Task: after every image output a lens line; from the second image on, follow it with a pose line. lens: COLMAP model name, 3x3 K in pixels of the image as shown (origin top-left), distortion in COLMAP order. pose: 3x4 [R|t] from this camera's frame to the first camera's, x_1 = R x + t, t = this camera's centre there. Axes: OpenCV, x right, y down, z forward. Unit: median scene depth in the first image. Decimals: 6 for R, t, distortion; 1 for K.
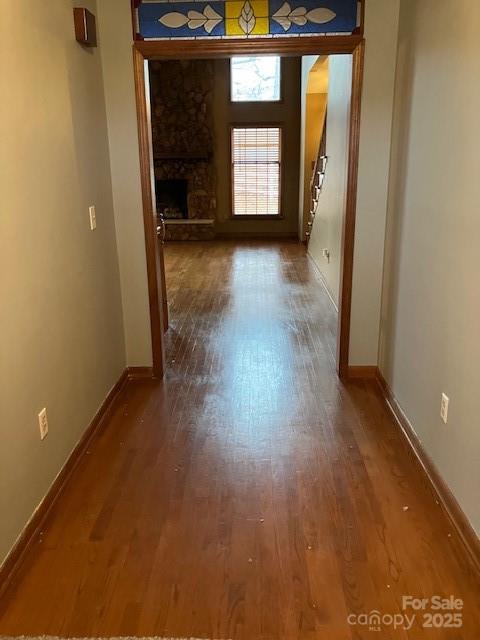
lens RADIAL K [[534.8, 0, 234.3], [0, 534.8, 314.0], [0, 0, 1]] dist [0.037827, -0.078821]
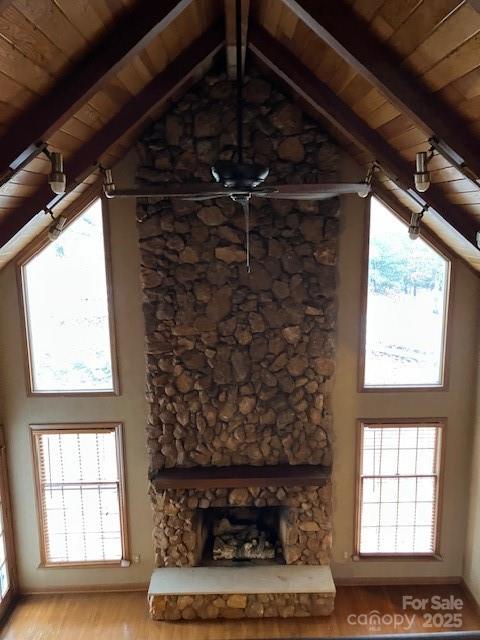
lens RADIAL K [[534.8, 0, 246.1], [0, 534.8, 319.8], [0, 0, 1]] dist [0.037827, -0.078821]
pose [[0.997674, -0.005051, 0.067986, -0.176072], [0.011233, 0.995801, -0.090855, -0.410447], [-0.067241, 0.091407, 0.993541, 0.386776]]
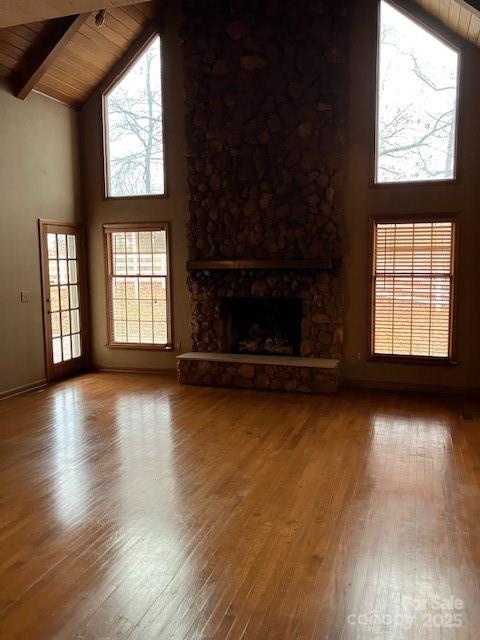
lens RADIAL K [[534.8, 0, 236.0], [0, 534.8, 326.1], [0, 0, 1]] dist [0.037827, -0.078821]
pose [[0.957494, 0.040344, -0.285620, 0.025992], [-0.083978, 0.986268, -0.142210, -0.117845], [0.275960, 0.160150, 0.947733, 0.359251]]
